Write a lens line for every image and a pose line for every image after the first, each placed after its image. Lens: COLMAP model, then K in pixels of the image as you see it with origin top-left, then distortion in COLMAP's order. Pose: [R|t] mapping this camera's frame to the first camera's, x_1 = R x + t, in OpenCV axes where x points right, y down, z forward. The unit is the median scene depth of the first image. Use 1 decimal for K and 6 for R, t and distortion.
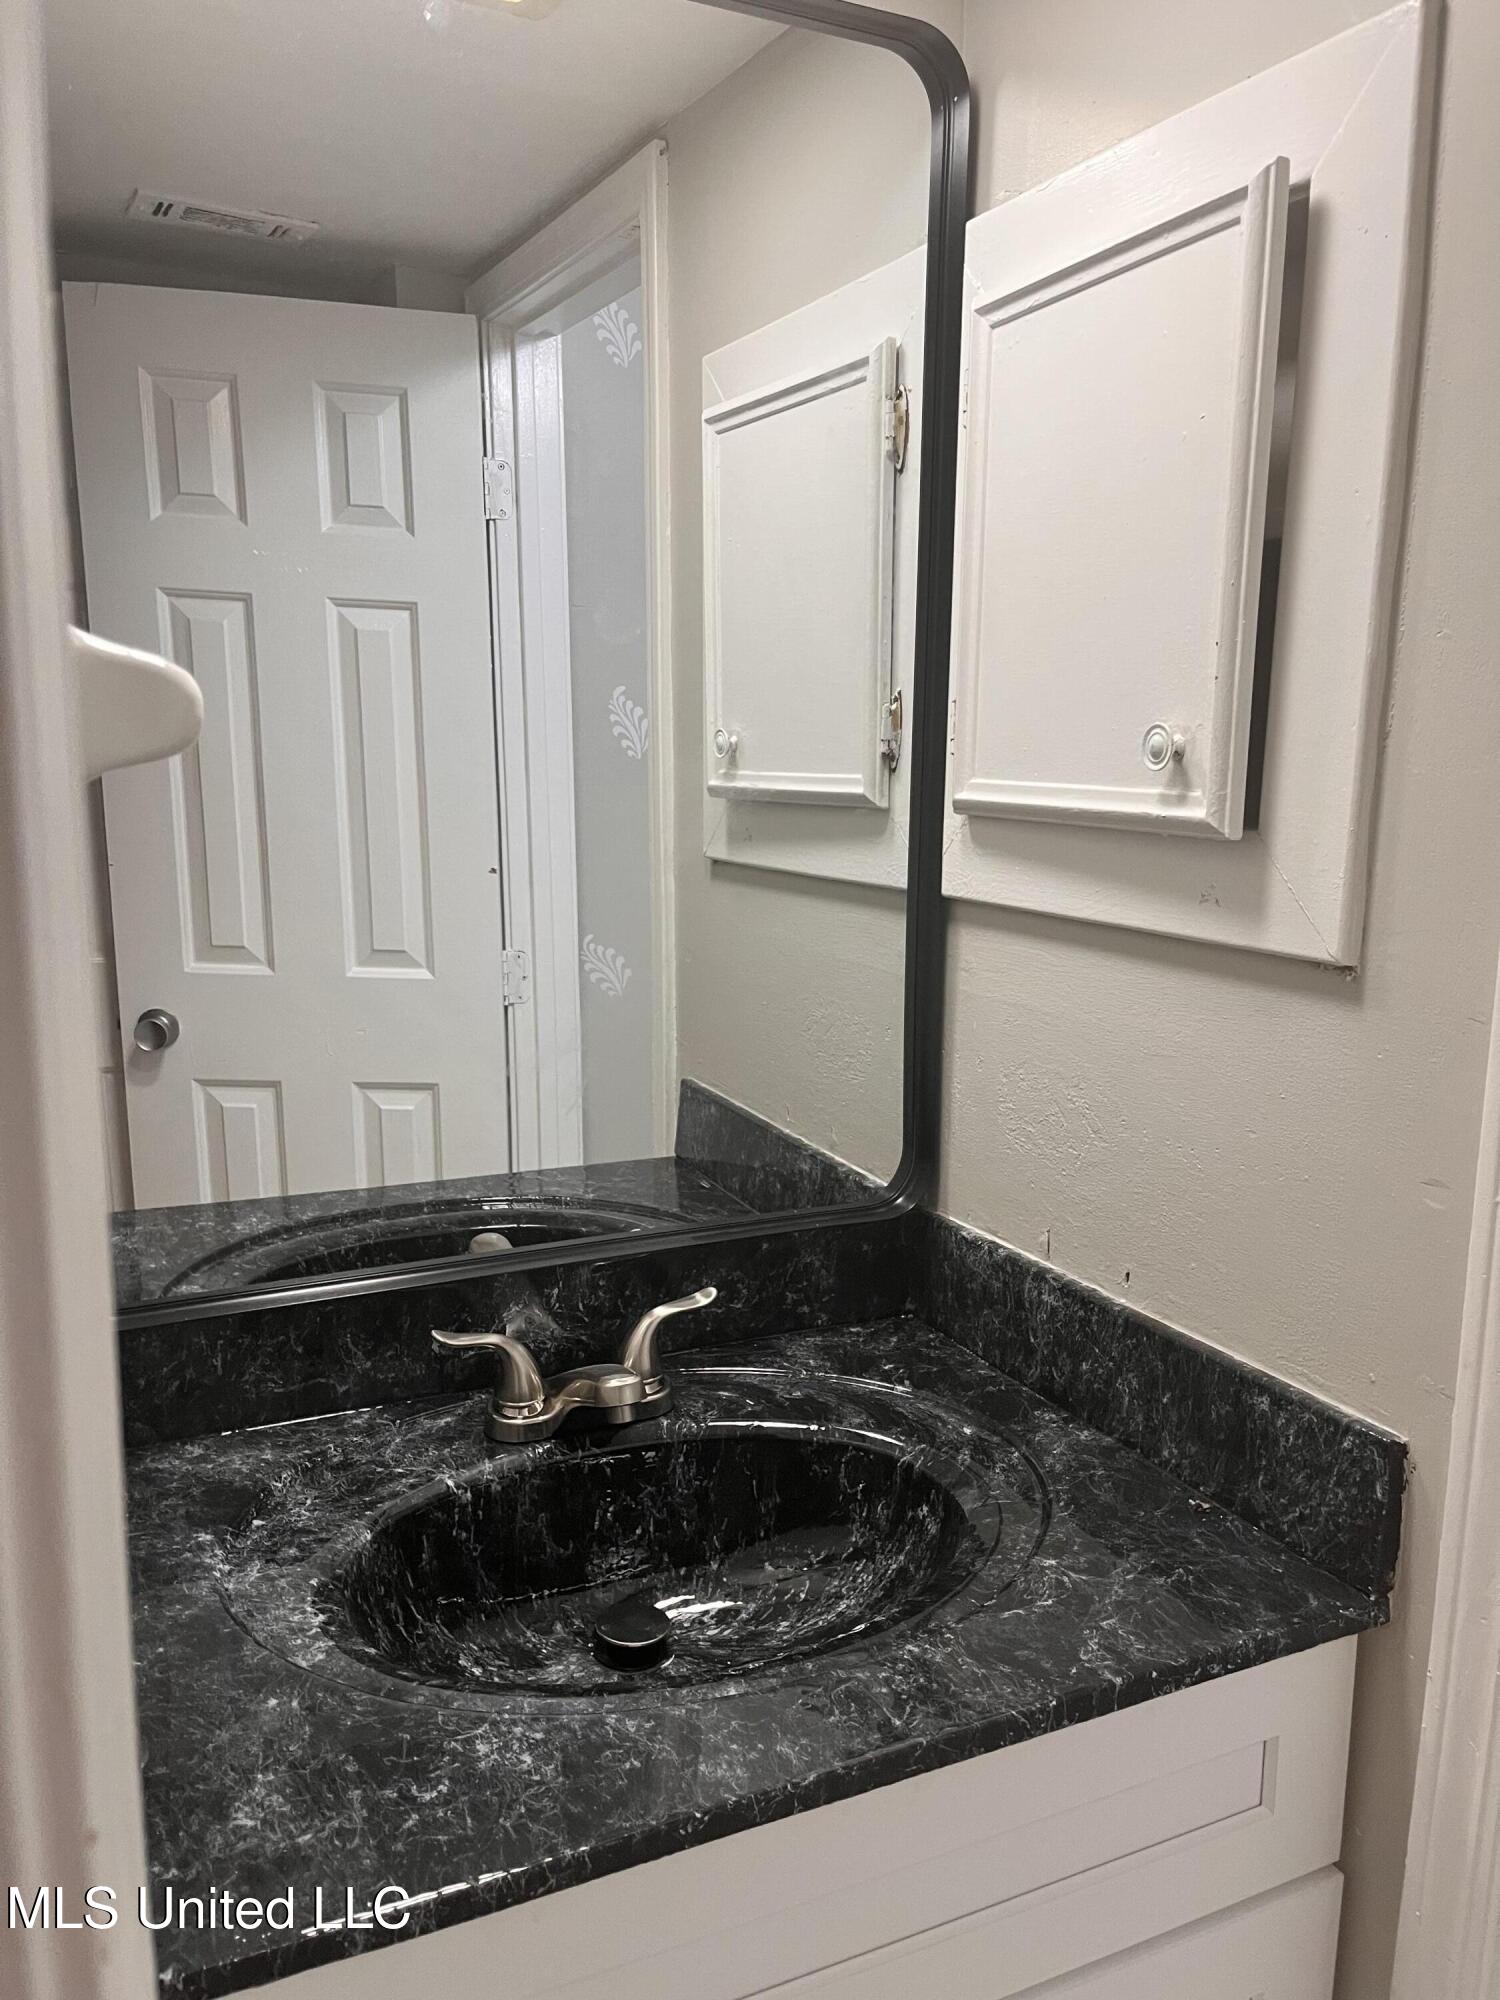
lens RADIAL K [[1541.2, 0, 746.4], [0, 1541.2, 959.0], [0, 0, 1]] dist [0.013410, -0.007261]
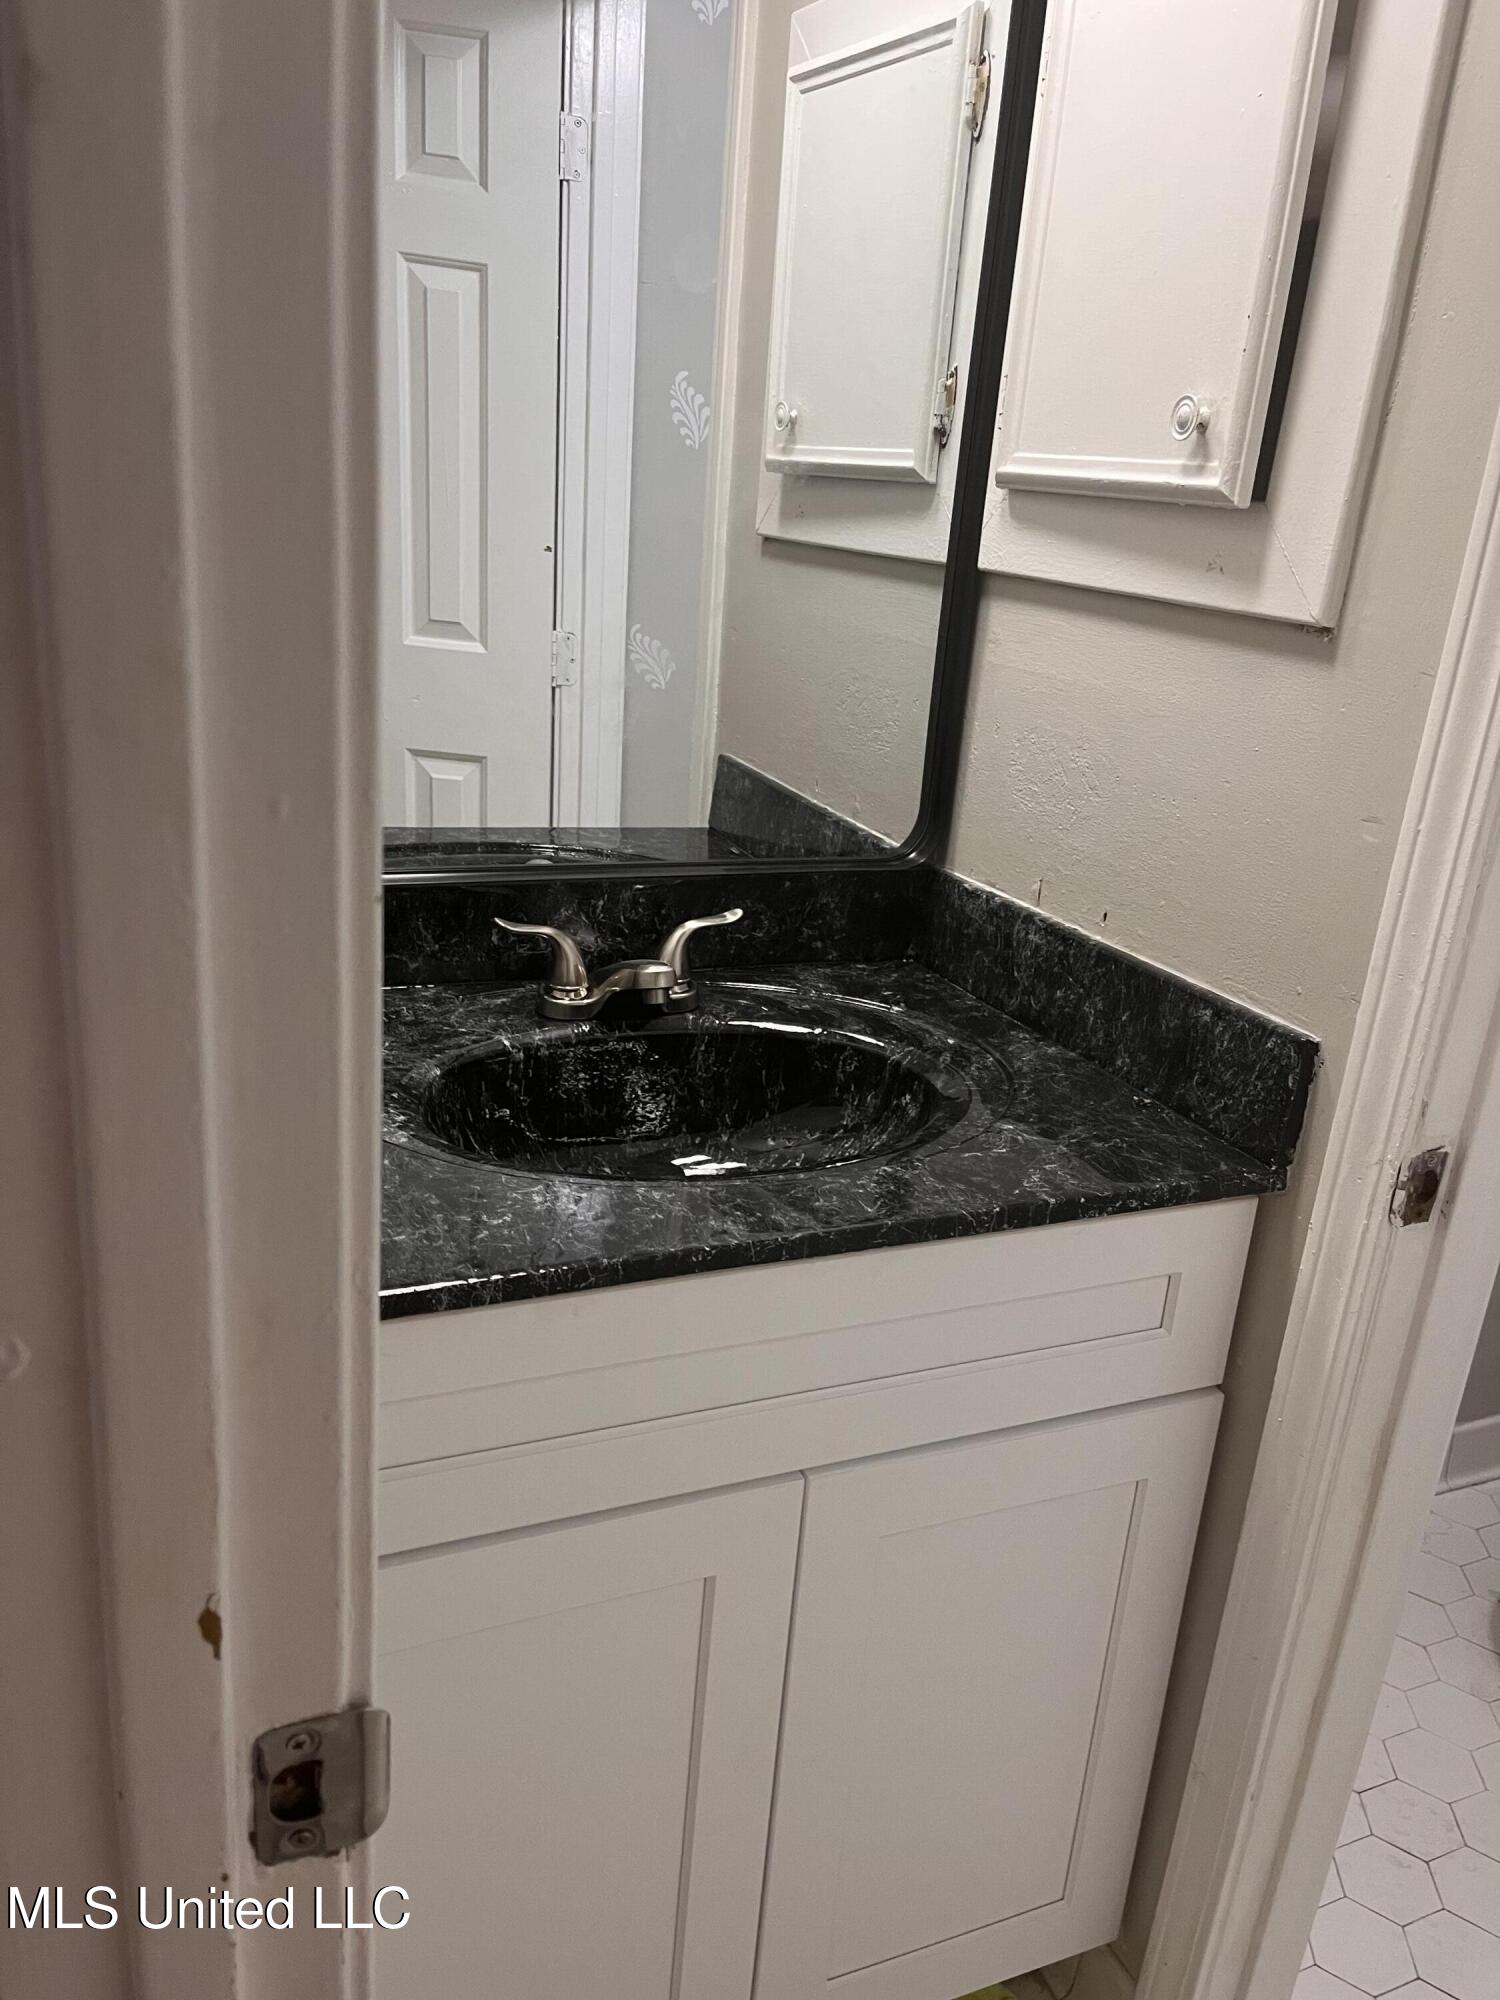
lens RADIAL K [[1538.4, 0, 748.0], [0, 1538.4, 975.5], [0, 0, 1]] dist [0.074953, -0.136907]
pose [[0.997145, 0.075014, -0.008601, -0.002226], [-0.072402, 0.982255, 0.173012, 0.067246], [0.021427, -0.171895, 0.984882, -0.128536]]
